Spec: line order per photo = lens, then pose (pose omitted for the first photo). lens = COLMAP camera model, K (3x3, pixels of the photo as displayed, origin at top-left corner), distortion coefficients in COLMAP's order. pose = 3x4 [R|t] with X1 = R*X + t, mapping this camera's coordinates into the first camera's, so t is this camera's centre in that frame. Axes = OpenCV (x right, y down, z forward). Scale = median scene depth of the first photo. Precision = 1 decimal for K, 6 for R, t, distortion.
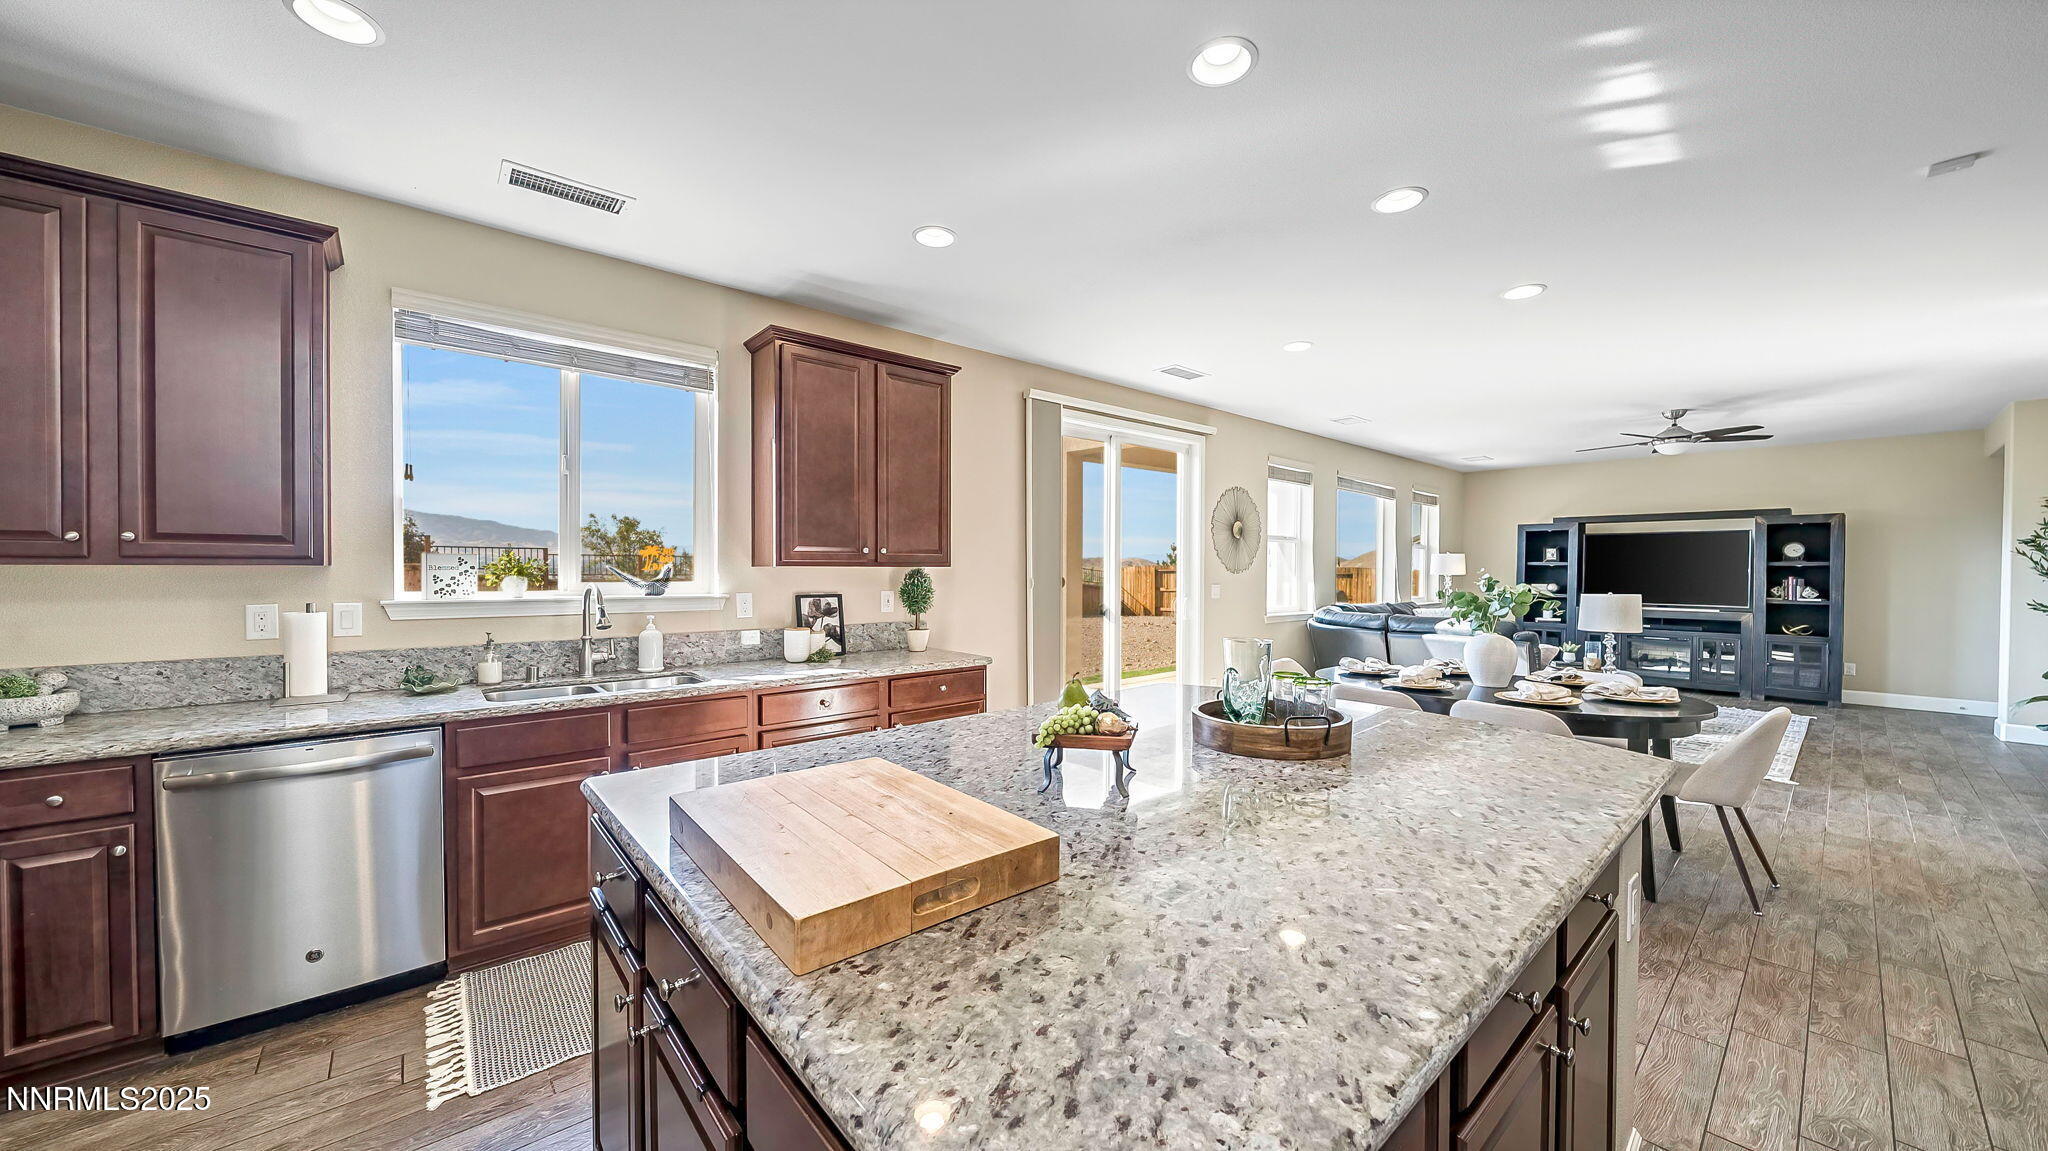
lens RADIAL K [[728.3, 0, 1002.7], [0, 728.3, 577.2], [0, 0, 1]] dist [-0.001679, -0.000252]
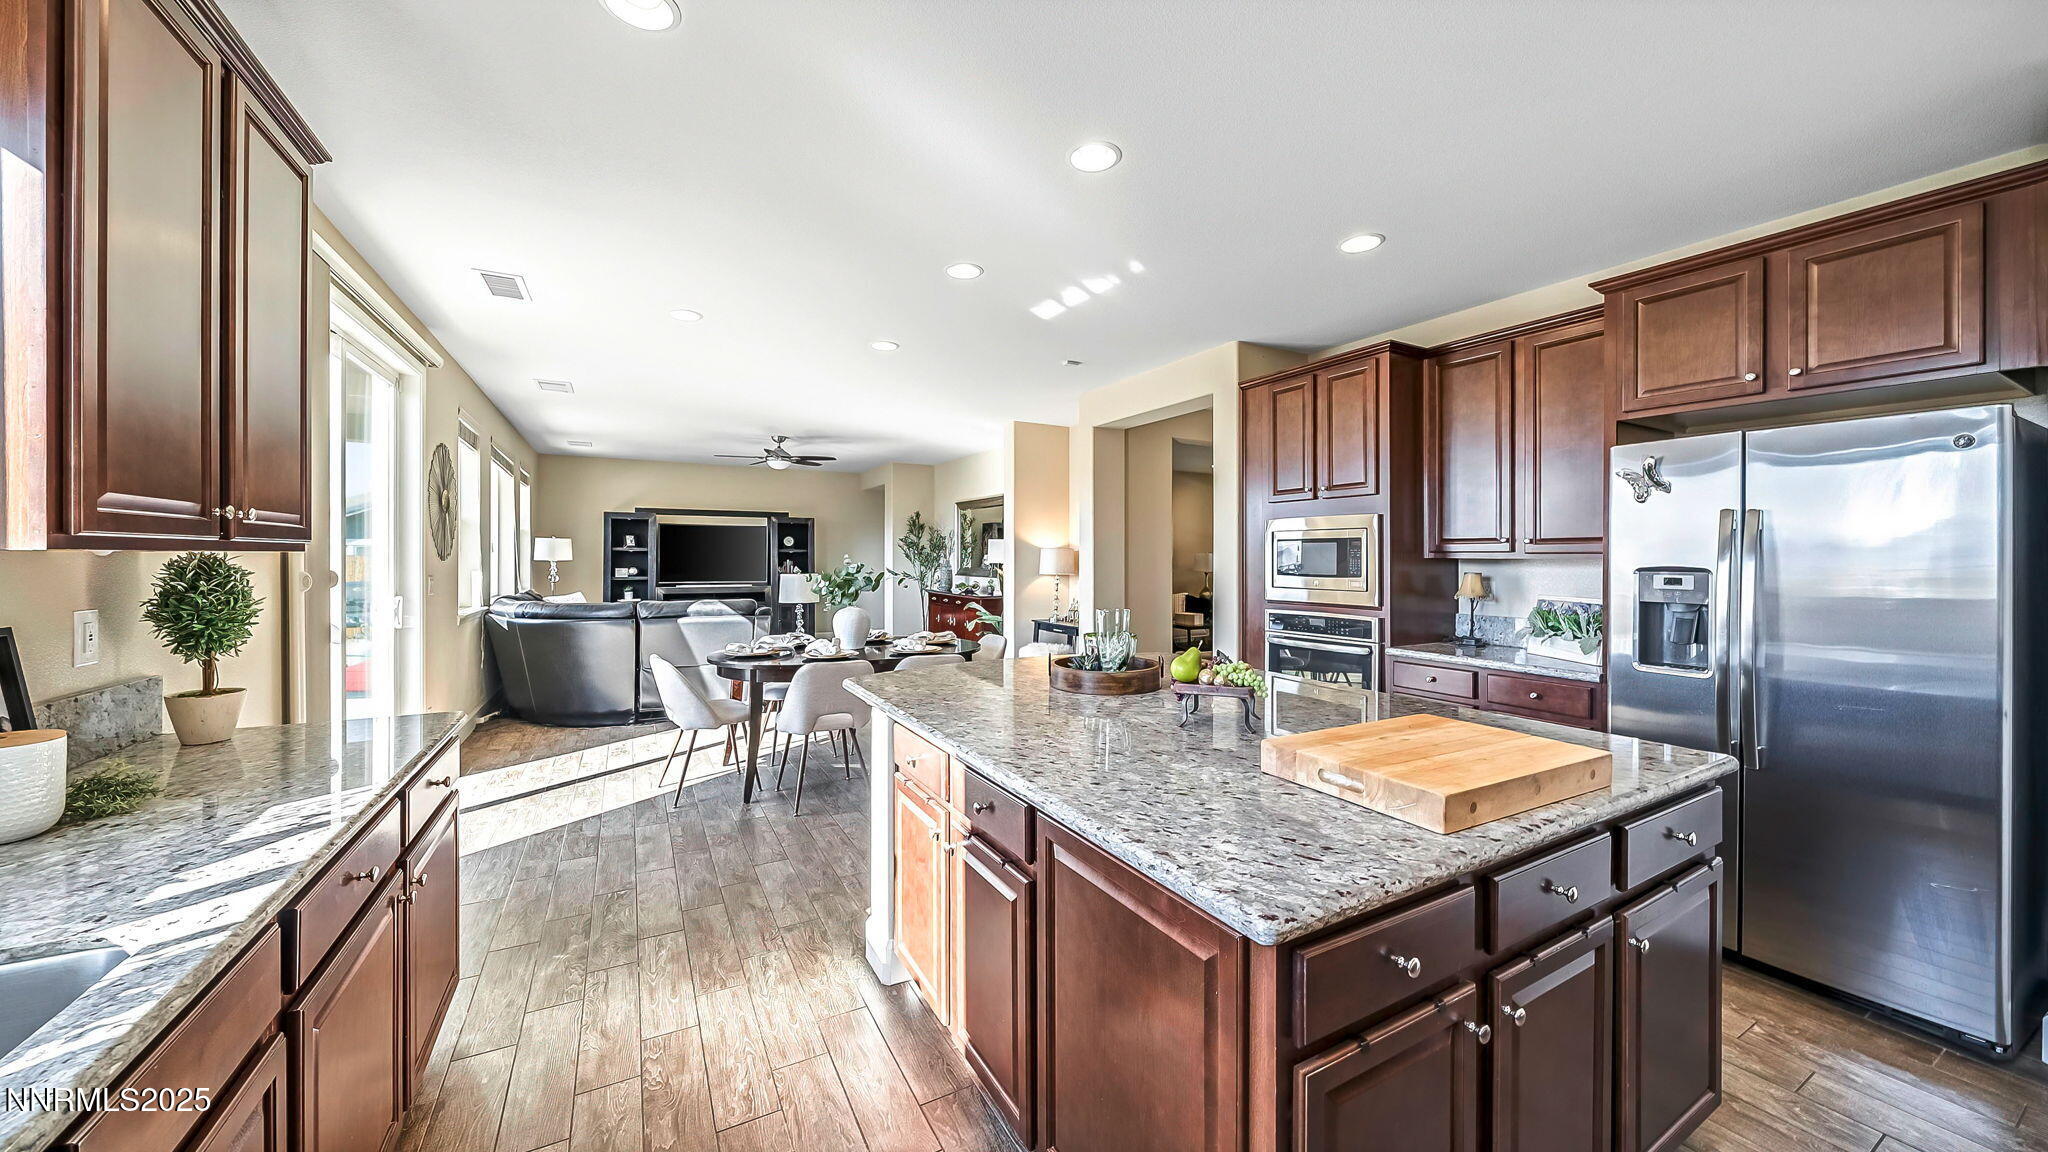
lens RADIAL K [[728.3, 0, 1051.9], [0, 728.3, 556.6], [0, 0, 1]] dist [-0.001679, -0.000252]
pose [[0.178427, -0.003502, 0.983947, -0.258000], [0.009665, 0.999952, 0.001806, -0.004277], [-0.983906, 0.009188, 0.178452, 0.226904]]
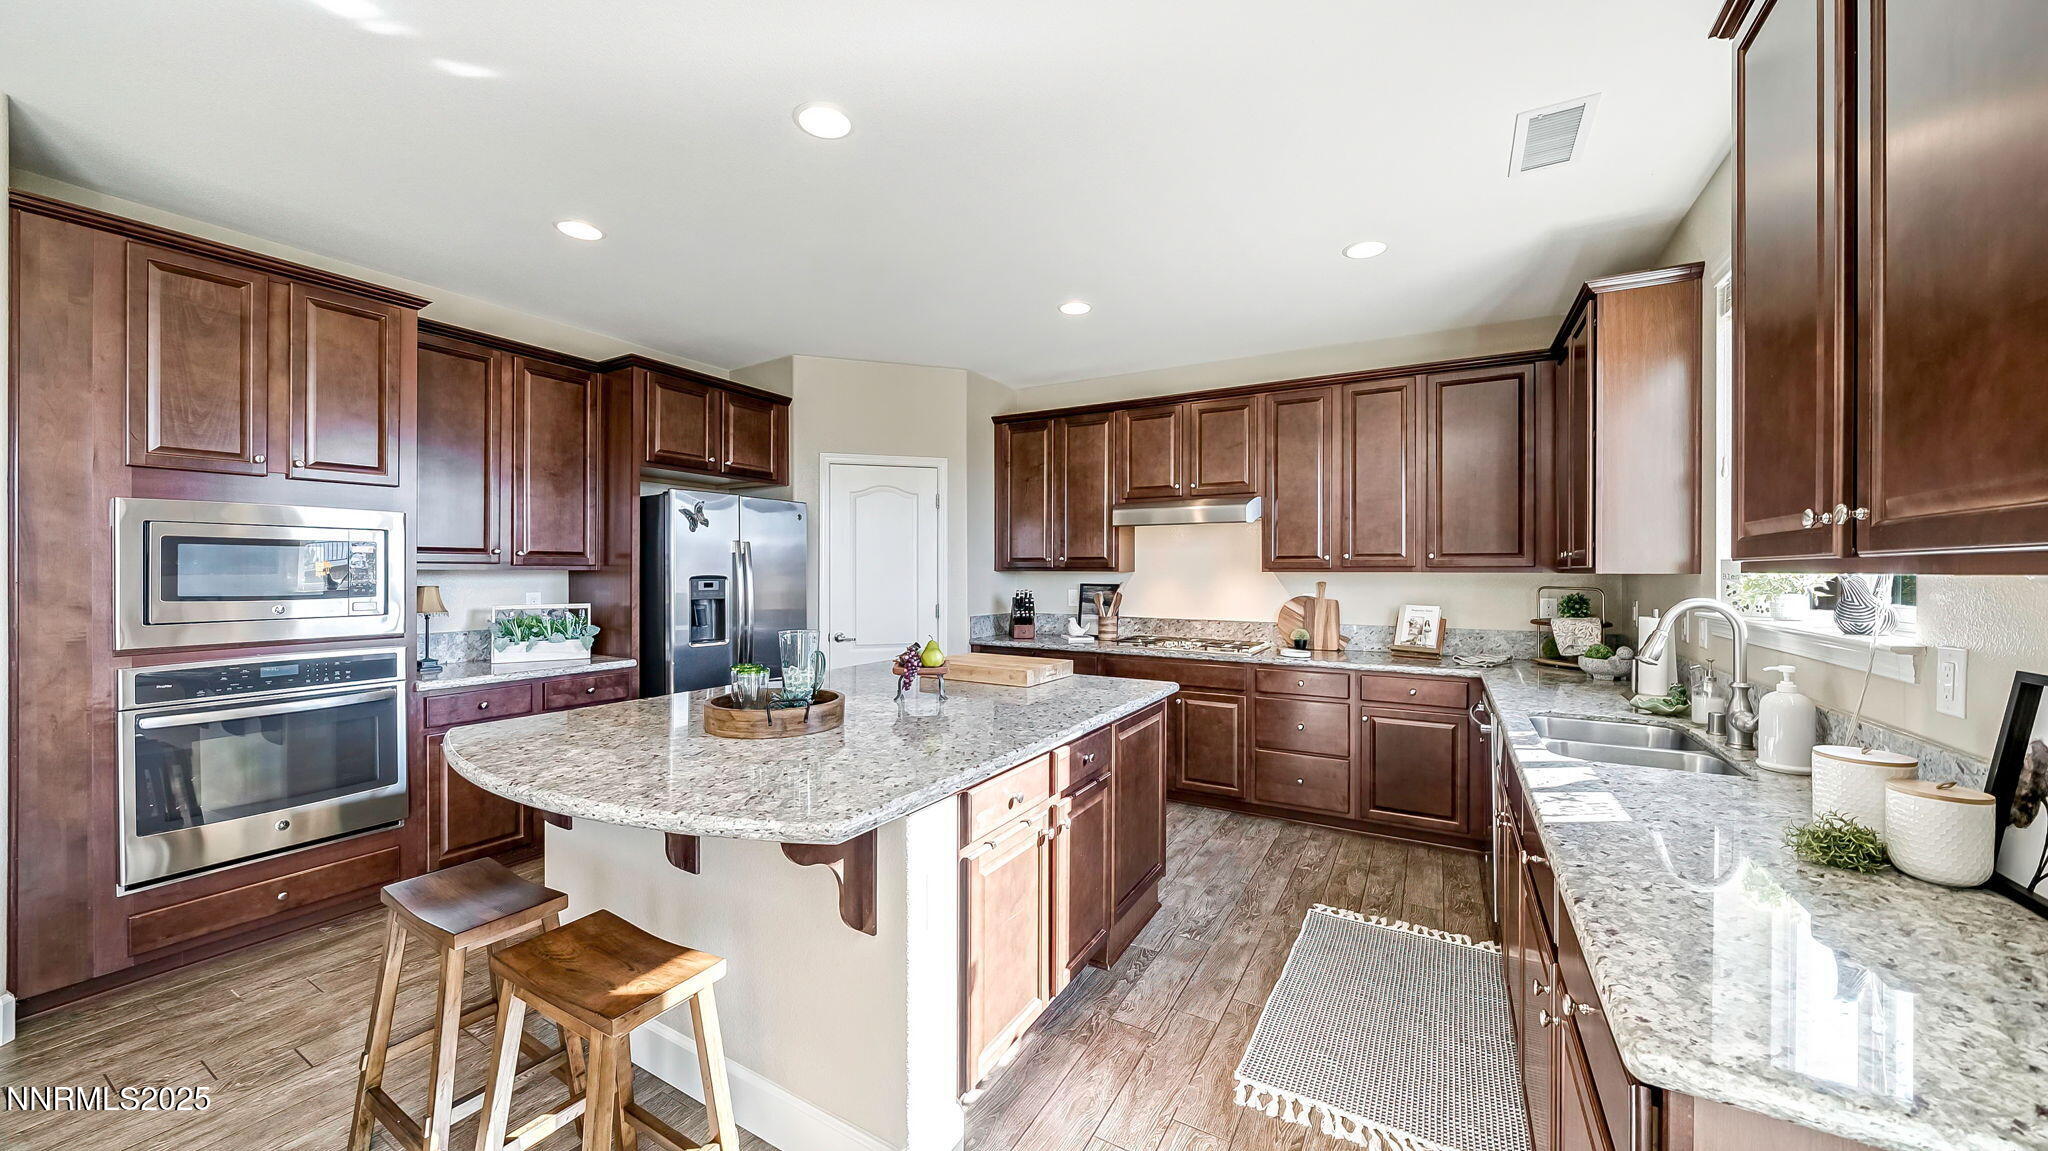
lens RADIAL K [[728.3, 0, 1026.6], [0, 728.3, 570.0], [0, 0, 1]] dist [-0.001679, -0.000252]
pose [[-0.939186, -0.005994, -0.343355, 0.109146], [-0.010546, 0.999879, 0.011392, -0.008526], [0.343246, 0.014320, -0.939137, 0.585036]]
